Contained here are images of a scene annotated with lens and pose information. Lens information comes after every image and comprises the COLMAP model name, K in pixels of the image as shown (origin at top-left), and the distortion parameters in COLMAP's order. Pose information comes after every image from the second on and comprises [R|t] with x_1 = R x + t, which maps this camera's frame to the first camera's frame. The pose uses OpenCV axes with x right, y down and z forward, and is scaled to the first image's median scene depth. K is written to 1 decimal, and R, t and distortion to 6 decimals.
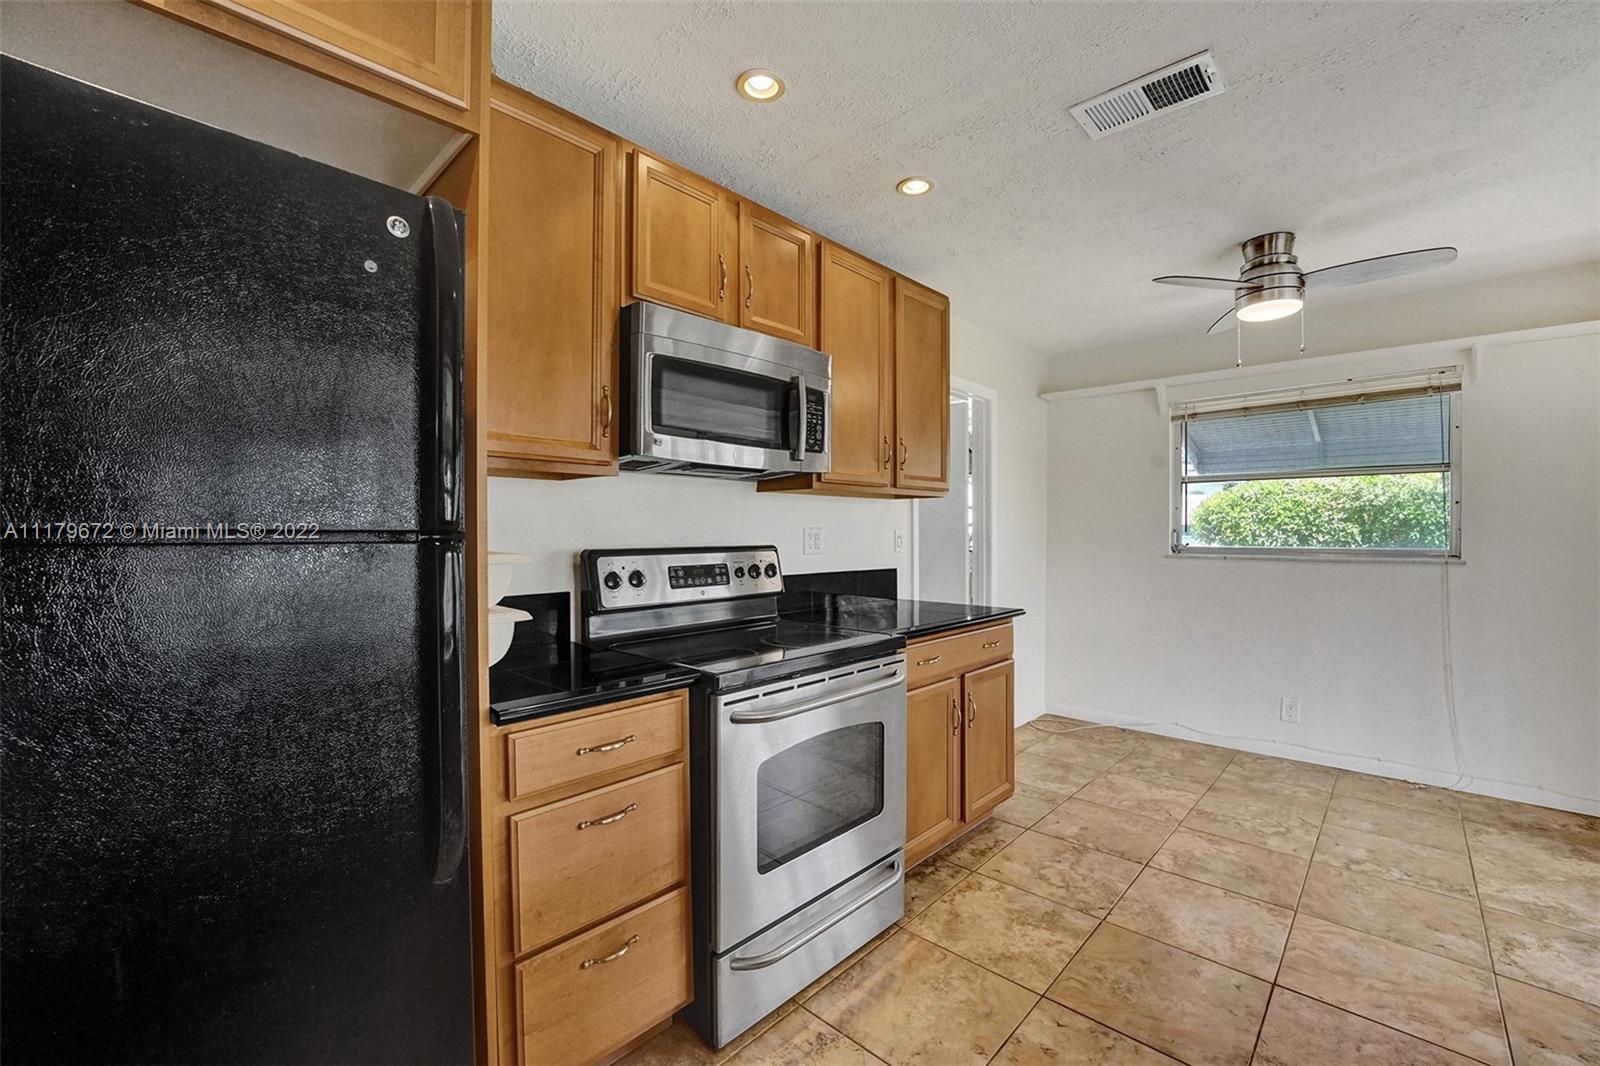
lens RADIAL K [[652.9, 0, 815.2], [0, 652.9, 535.4], [0, 0, 1]] dist [-0.026737, 0.002984]
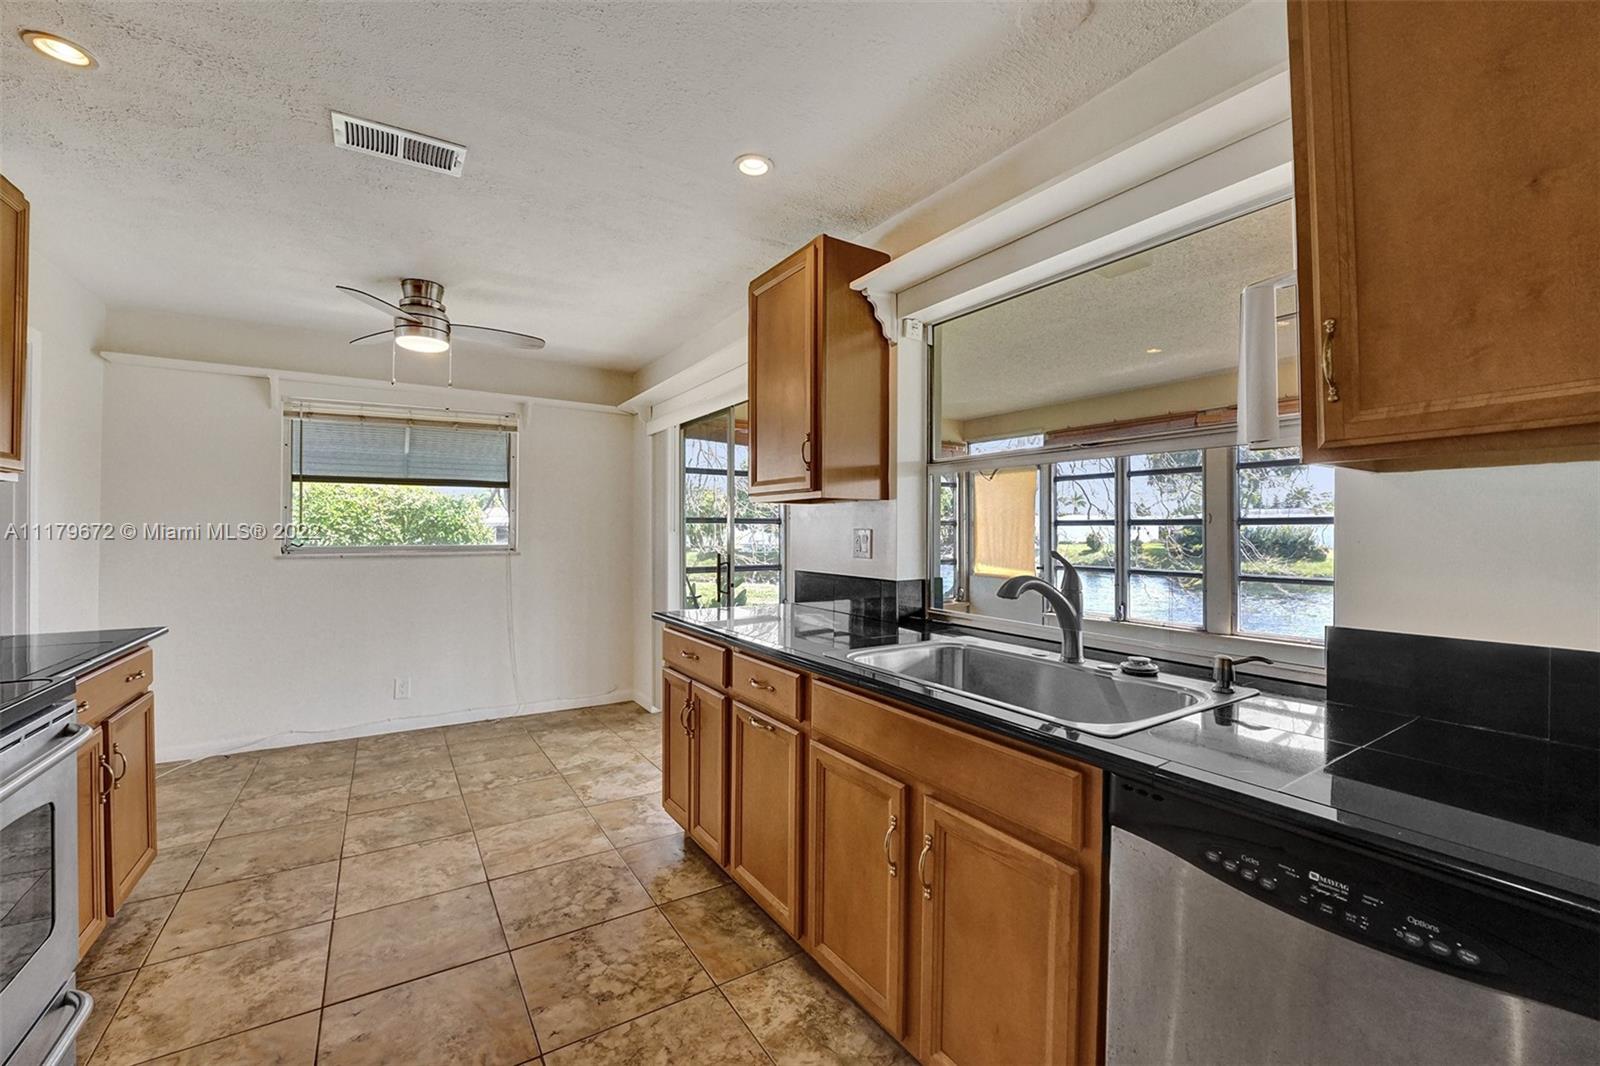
lens RADIAL K [[652.9, 0, 801.9], [0, 652.9, 532.8], [0, 0, 1]] dist [-0.026737, 0.002984]
pose [[0.255097, -0.001990, 0.966913, -0.262225], [0.003633, 0.999993, 0.001100, -0.003834], [-0.966909, 0.003233, 0.255103, 0.028642]]
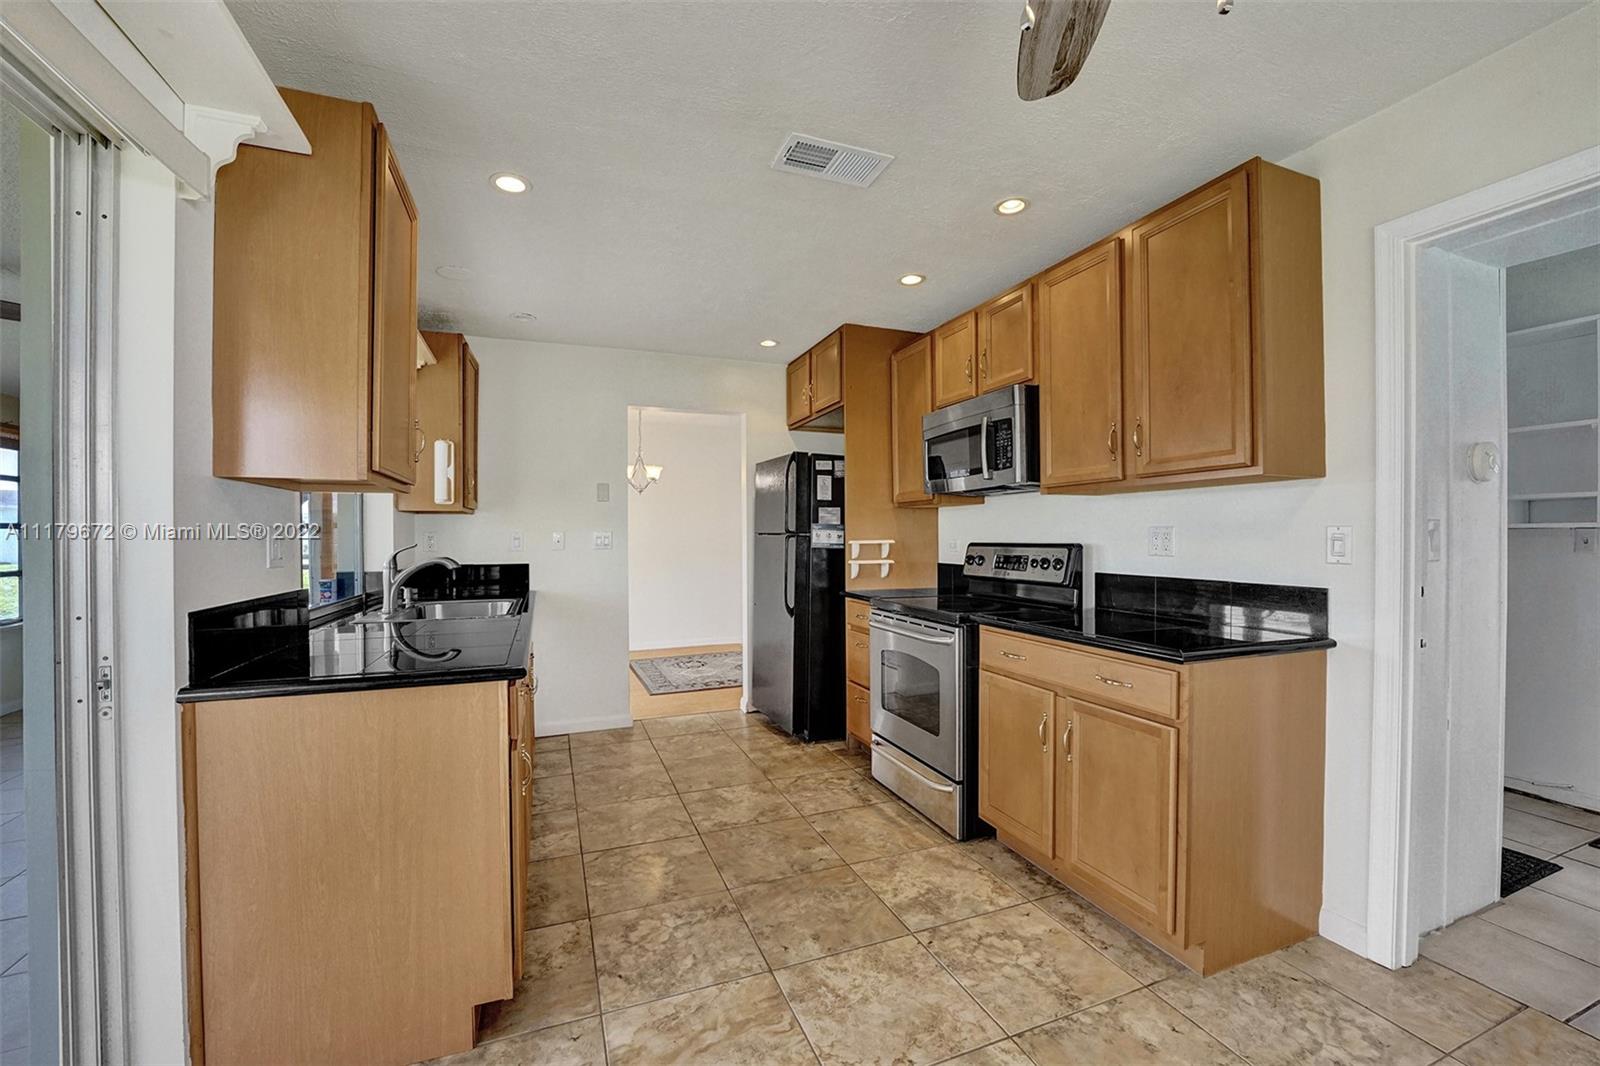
lens RADIAL K [[652.9, 0, 794.1], [0, 652.9, 533.9], [0, 0, 1]] dist [-0.026737, 0.002984]
pose [[-0.450523, -0.005424, -0.892748, 1.106539], [-0.001697, 0.999985, -0.005219, 0.005536], [0.892763, -0.000836, -0.450526, 1.016806]]
